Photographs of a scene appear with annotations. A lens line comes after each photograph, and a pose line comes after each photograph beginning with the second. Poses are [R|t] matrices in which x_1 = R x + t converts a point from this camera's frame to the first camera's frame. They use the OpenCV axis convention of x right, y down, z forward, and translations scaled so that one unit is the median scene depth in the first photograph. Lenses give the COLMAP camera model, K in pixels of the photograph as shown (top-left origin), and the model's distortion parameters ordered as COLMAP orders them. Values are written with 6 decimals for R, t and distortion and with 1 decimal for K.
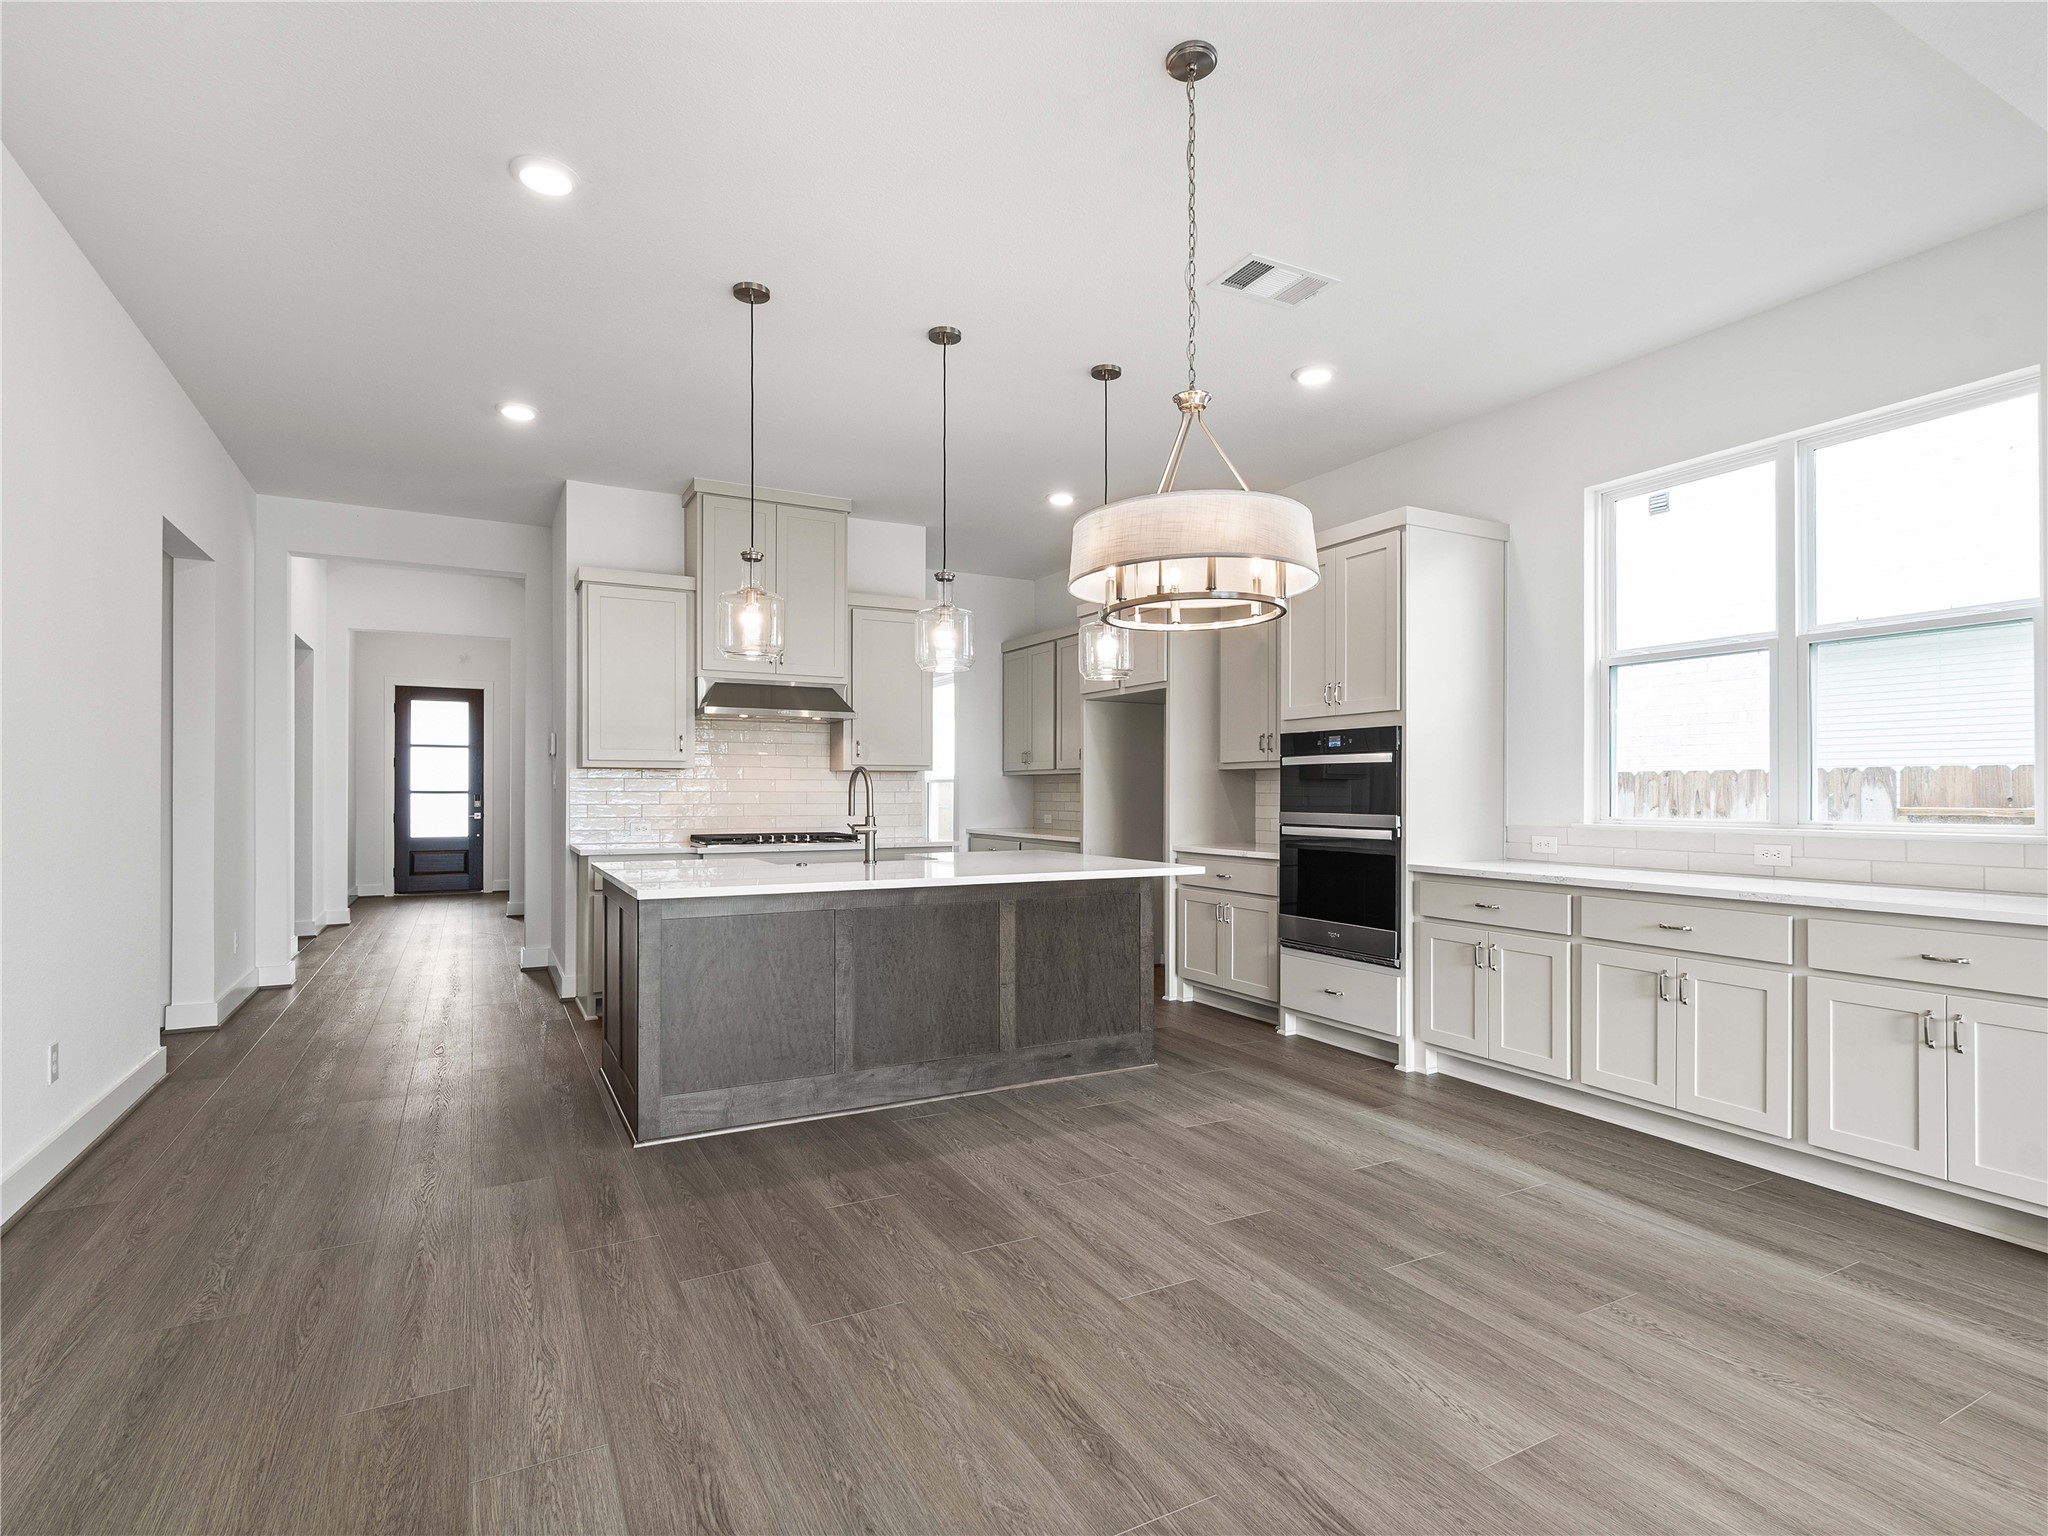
lens RADIAL K [[1021.5, 0, 1031.8], [0, 1021.5, 792.6], [0, 0, 1]] dist [0.007130, -0.003281]
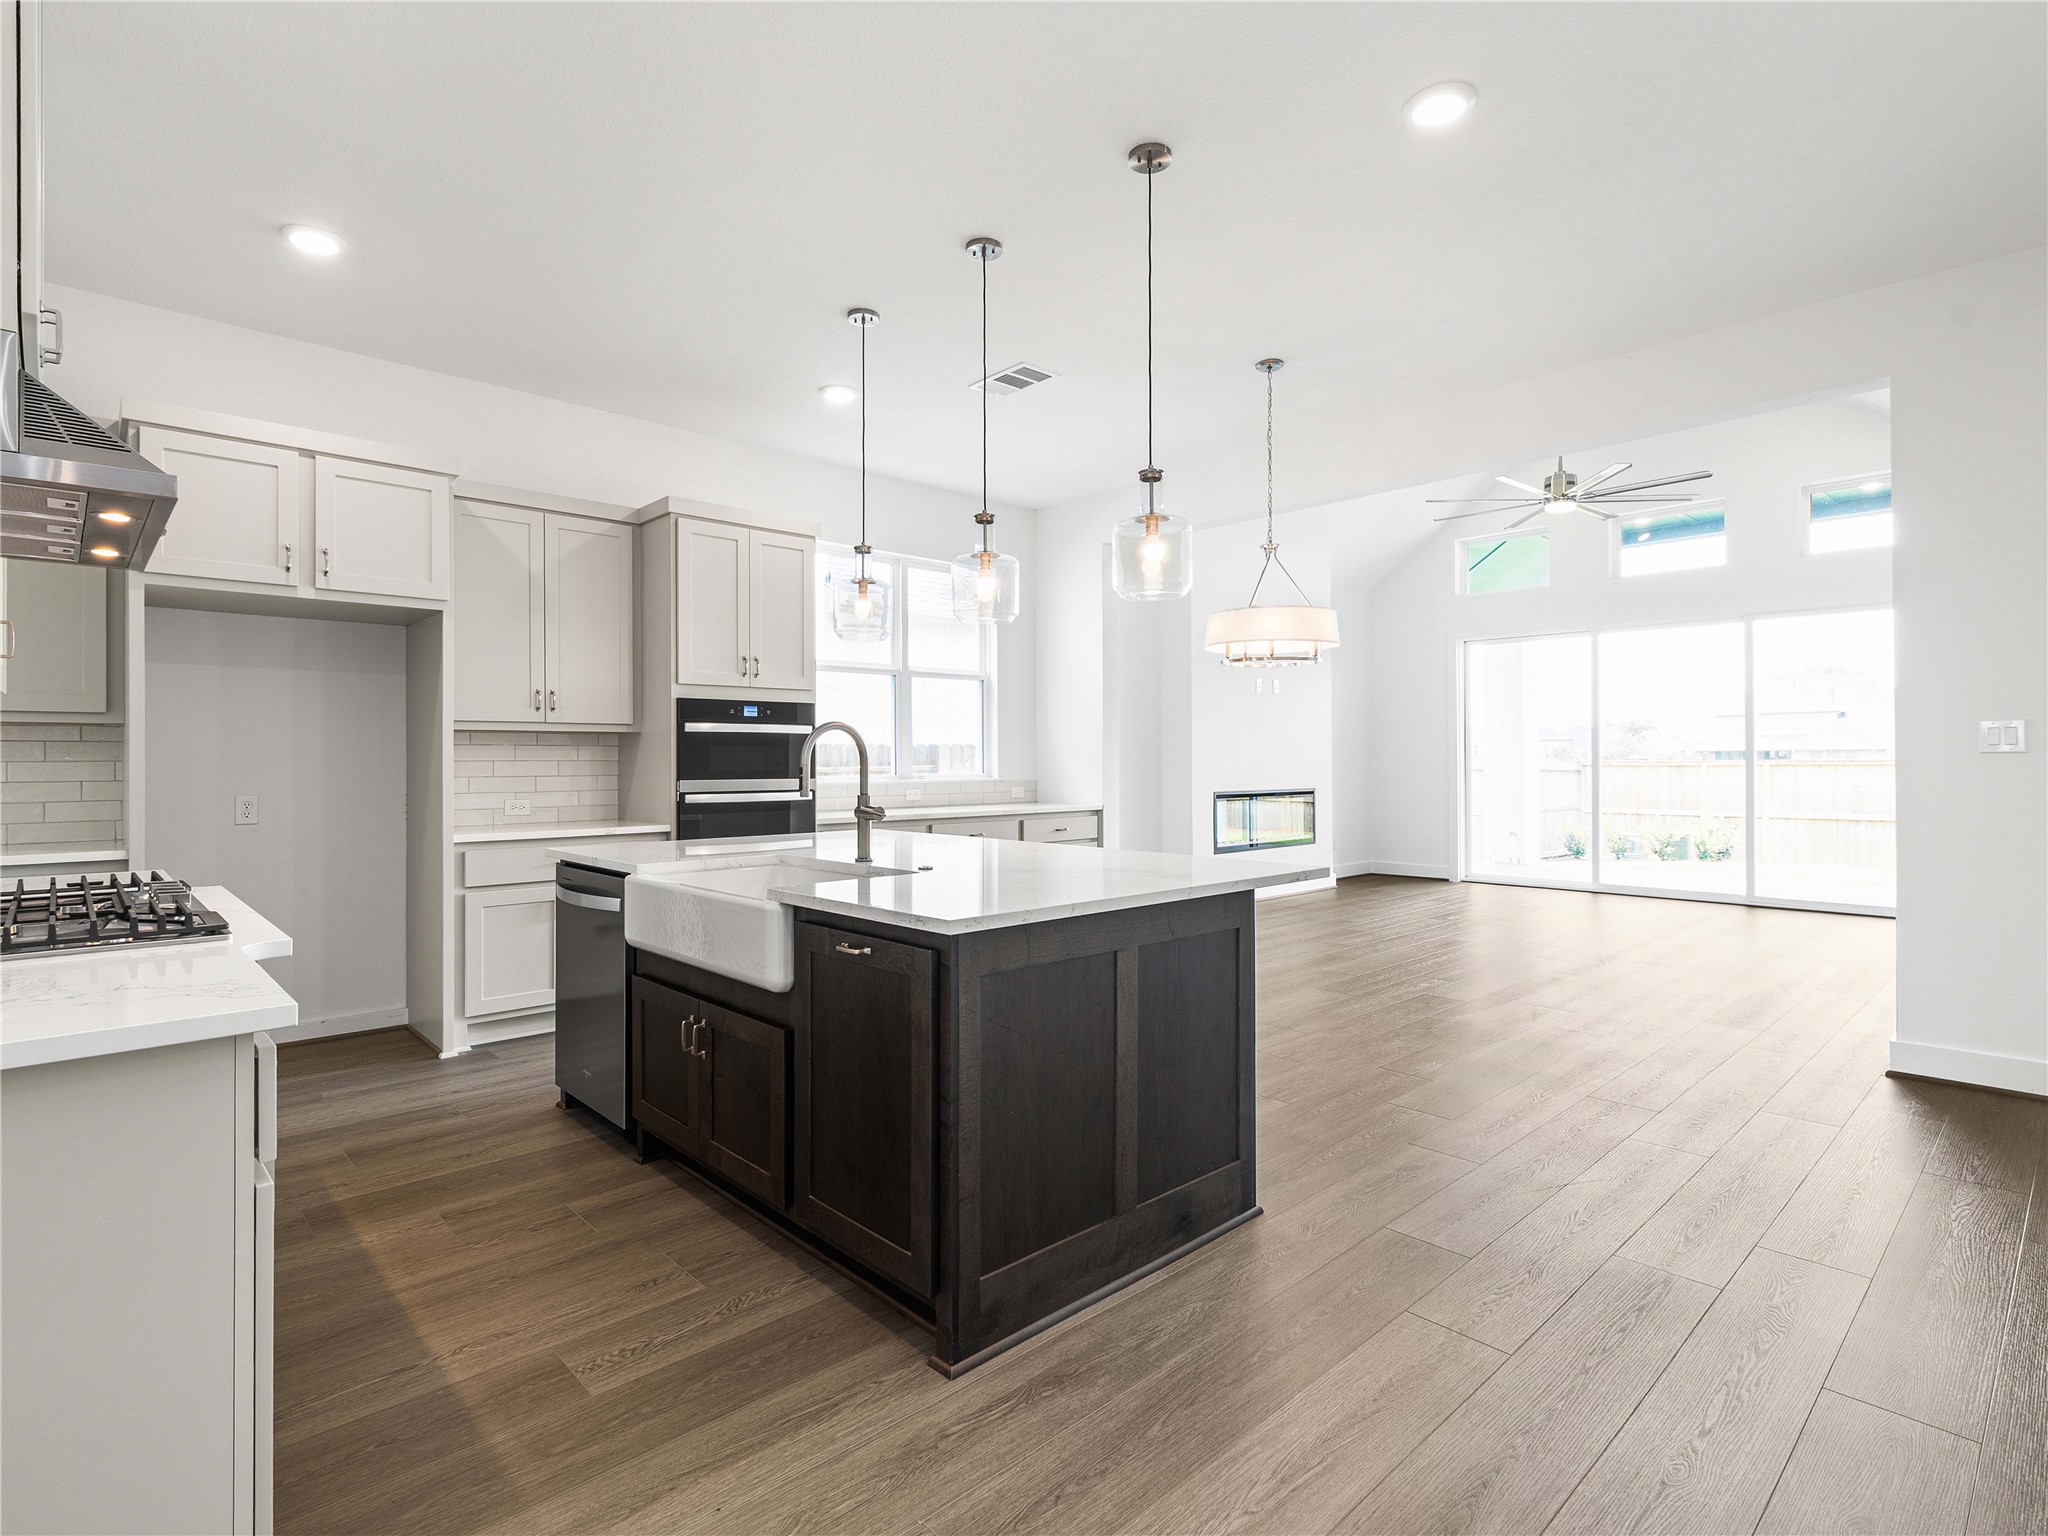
lens RADIAL K [[1021.5, 0, 1015.8], [0, 1021.5, 756.7], [0, 0, 1]] dist [0.007130, -0.003281]
pose [[-0.244492, 0.001903, 0.969649, -0.811512], [0.004414, 0.999990, -0.000849, -0.000926], [-0.969641, 0.004073, -0.244498, 1.007790]]
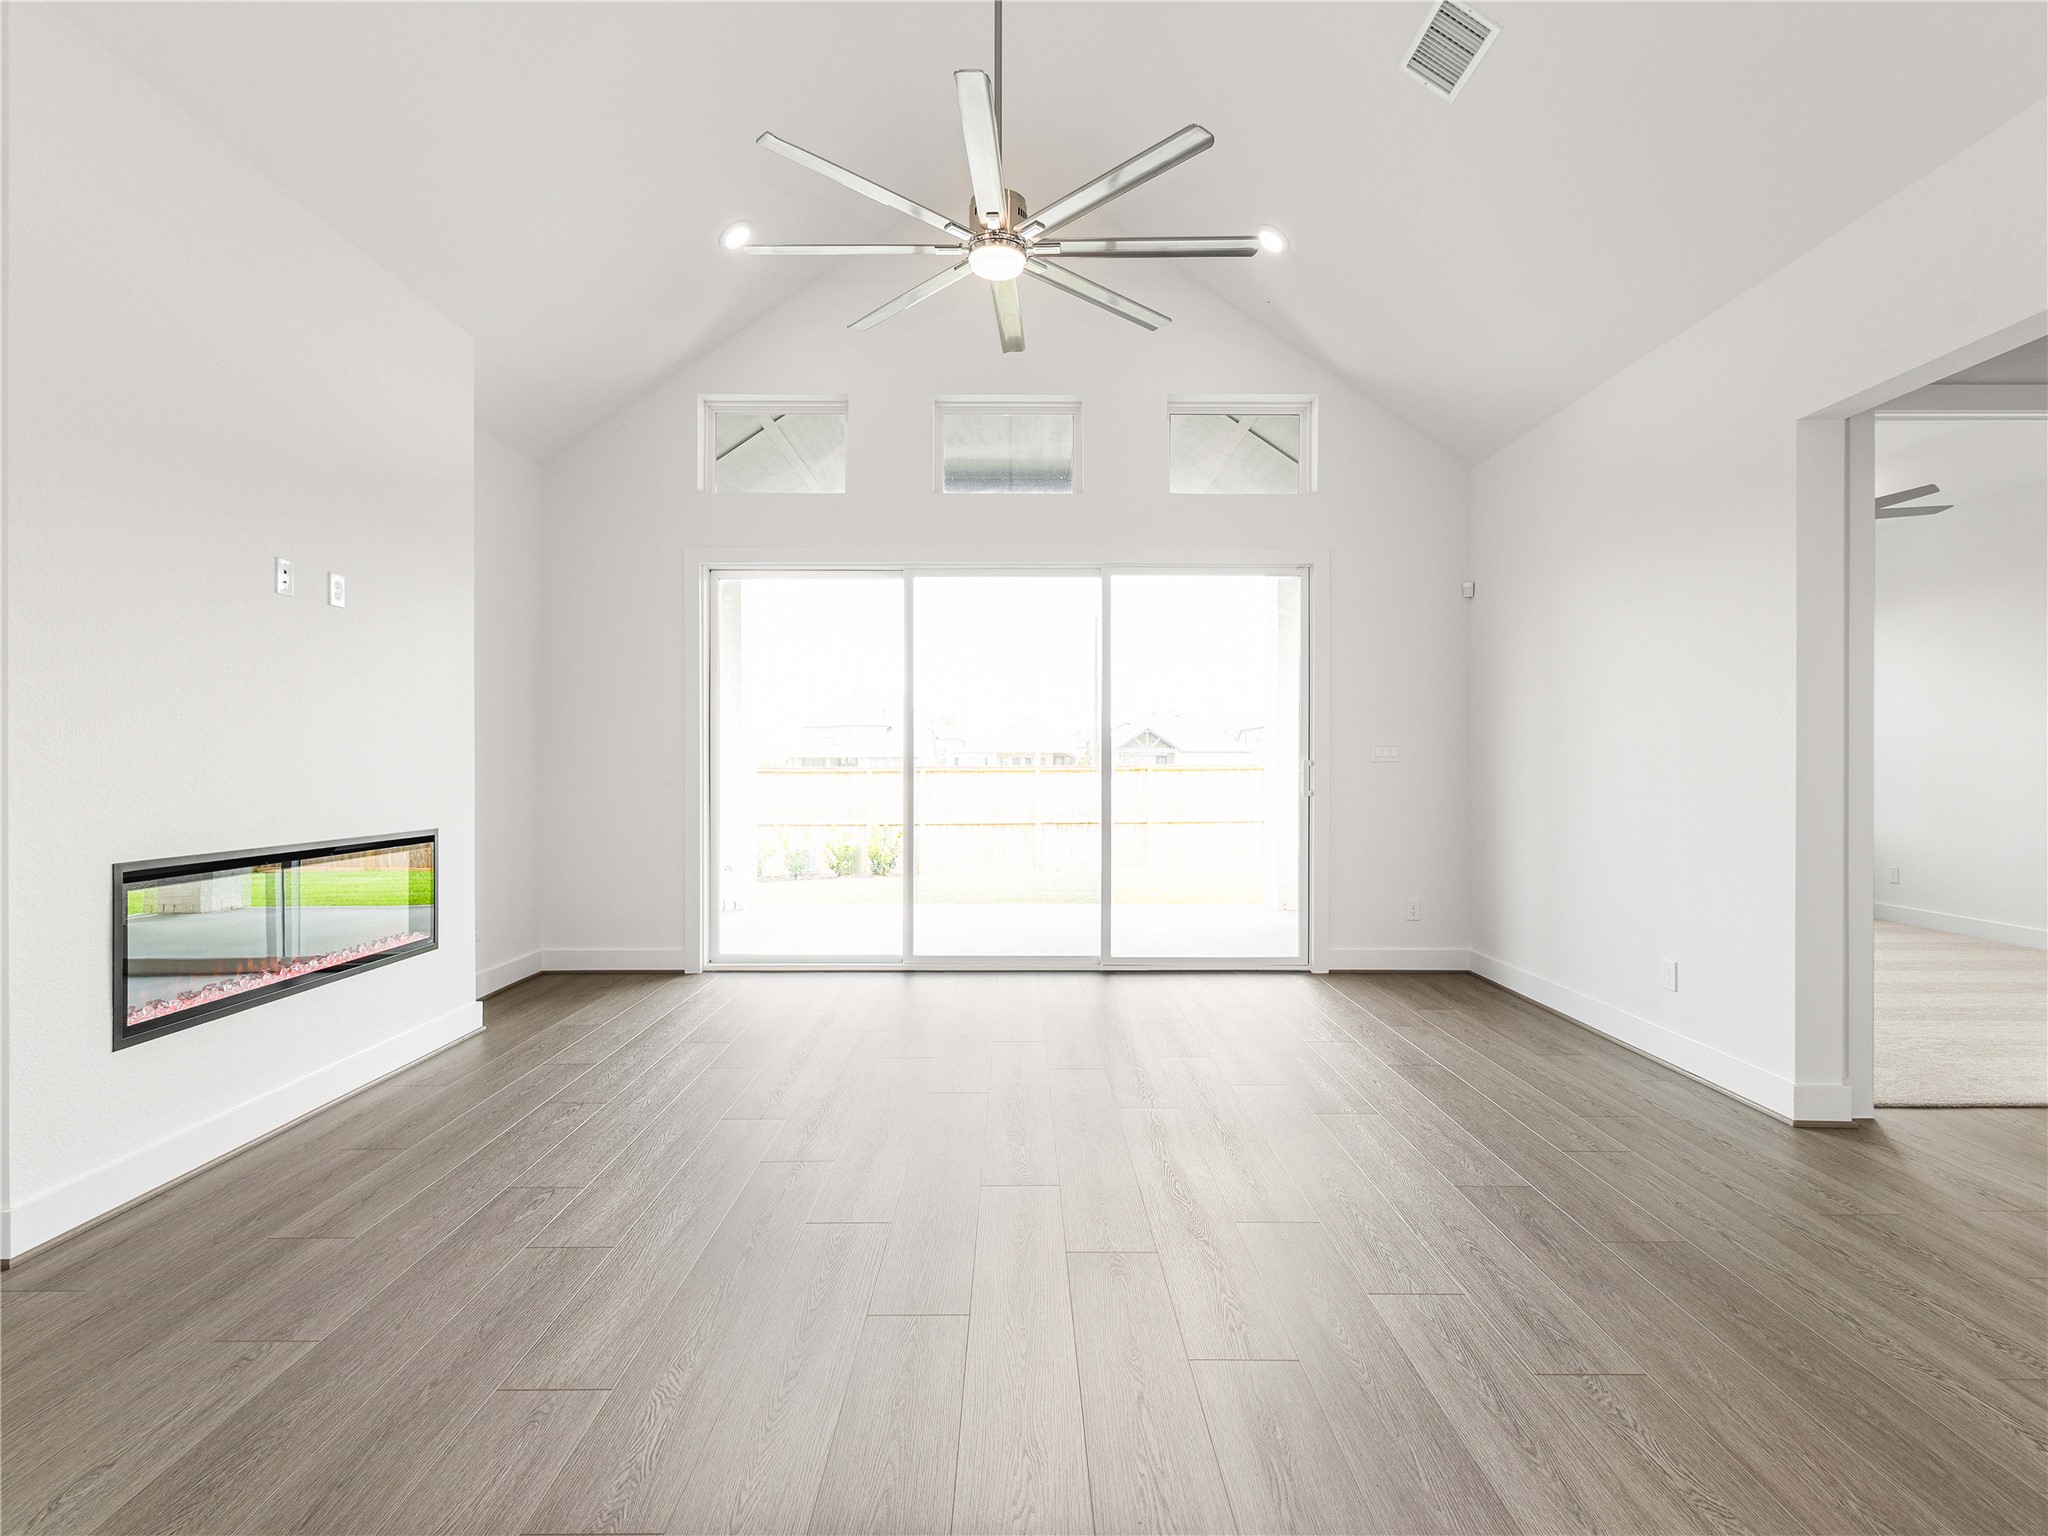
lens RADIAL K [[1021.5, 0, 1022.6], [0, 1021.5, 763.6], [0, 0, 1]] dist [0.007130, -0.003281]
pose [[-0.878251, -0.002352, 0.478194, 0.073974], [-0.001602, 0.999997, 0.001976, -0.000121], [-0.478198, 0.000969, -0.878252, 0.512882]]
